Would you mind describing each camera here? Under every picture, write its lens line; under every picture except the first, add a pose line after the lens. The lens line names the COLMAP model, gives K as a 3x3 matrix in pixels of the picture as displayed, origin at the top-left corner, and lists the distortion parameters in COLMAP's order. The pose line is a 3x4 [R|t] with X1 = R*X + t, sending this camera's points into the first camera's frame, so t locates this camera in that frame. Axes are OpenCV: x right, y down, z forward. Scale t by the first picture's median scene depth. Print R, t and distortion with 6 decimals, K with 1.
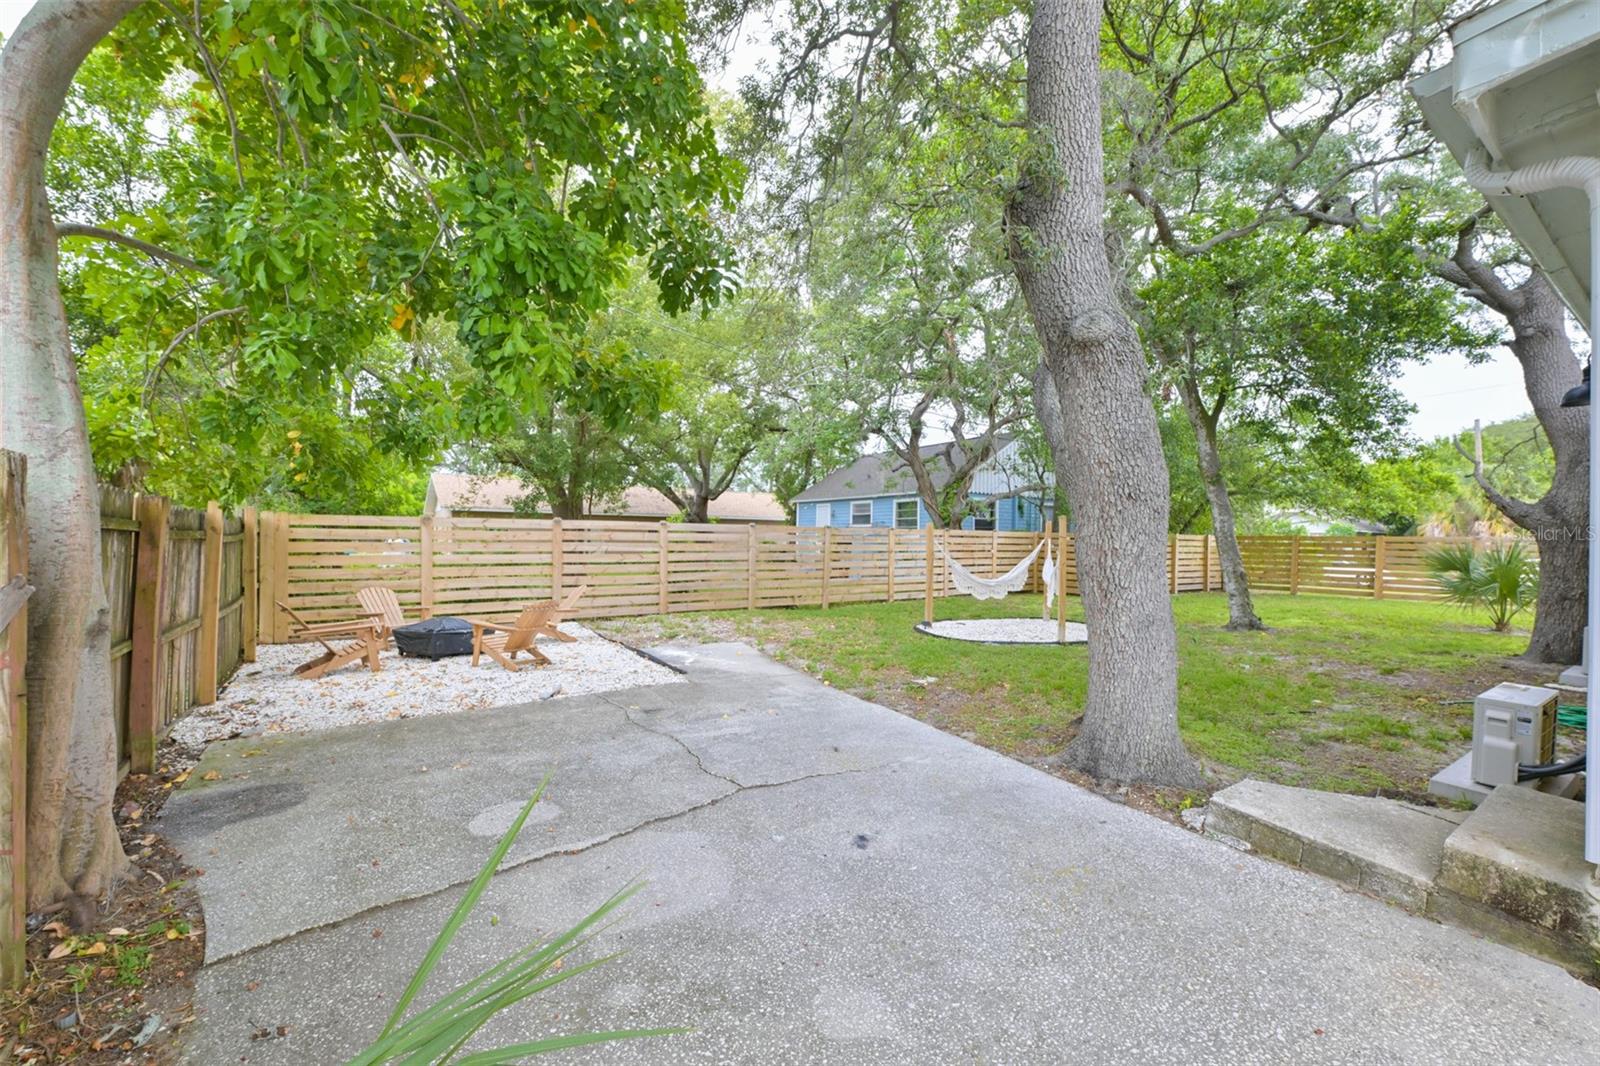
lens RADIAL K [[639.4, 0, 800.2], [0, 639.4, 536.5], [0, 0, 1]] dist [0.001090, 0.000204]
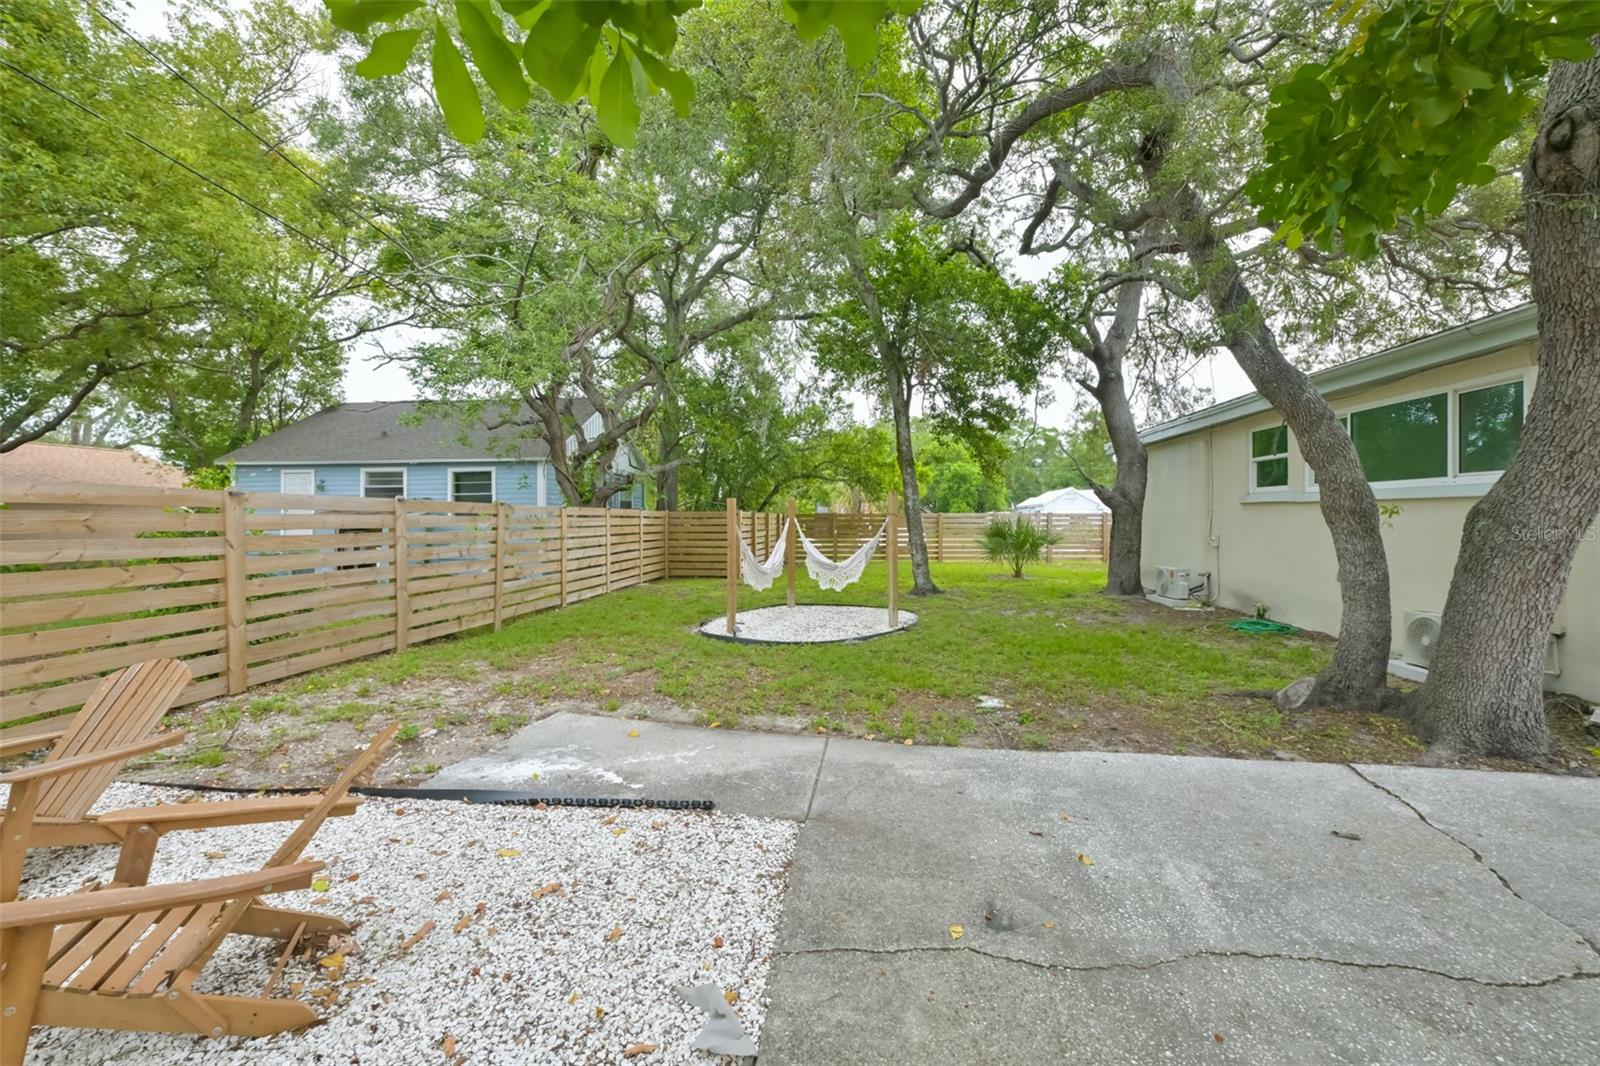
lens RADIAL K [[639.4, 0, 800.2], [0, 639.4, 536.5], [0, 0, 1]] dist [0.001090, 0.000204]
pose [[0.620435, -0.033110, 0.783558, -0.377499], [0.009056, 0.999344, 0.035057, -0.002334], [-0.784205, -0.014655, 0.620328, 0.488779]]
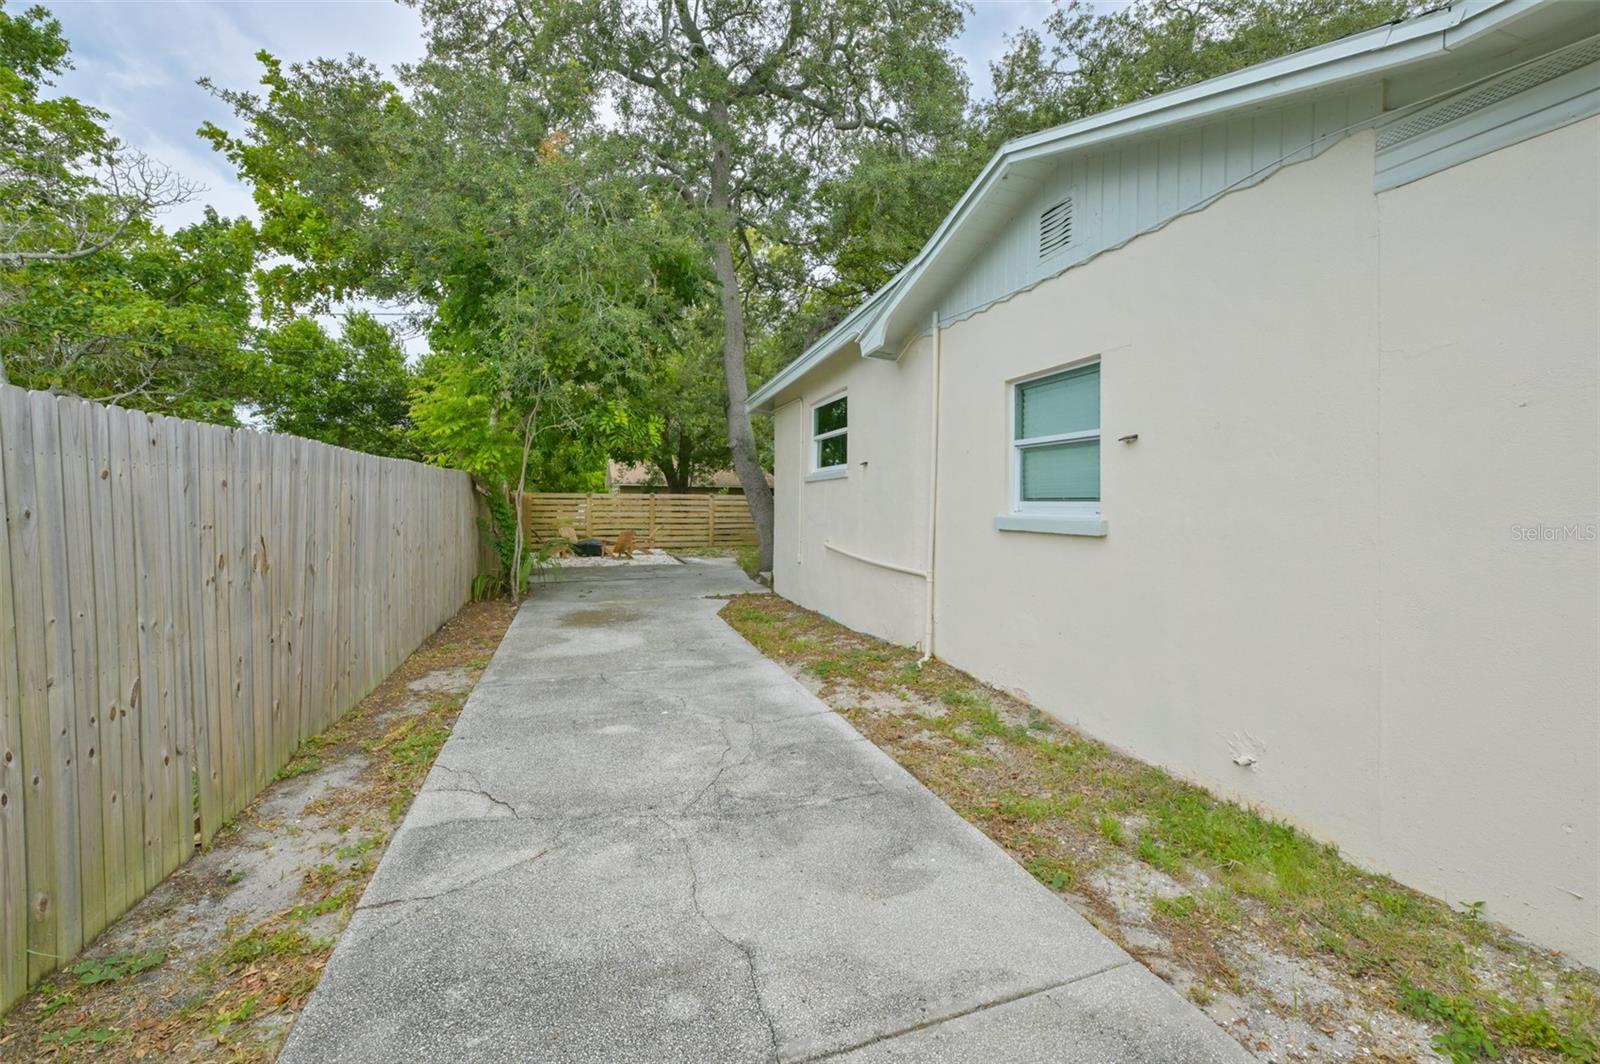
lens RADIAL K [[639.4, 0, 800.2], [0, 639.4, 535.5], [0, 0, 1]] dist [0.001090, 0.000204]
pose [[0.969947, 0.009084, -0.243145, 0.542158], [0.002579, 0.998863, 0.047603, 0.007902], [0.243301, -0.046800, 0.968821, -0.779624]]
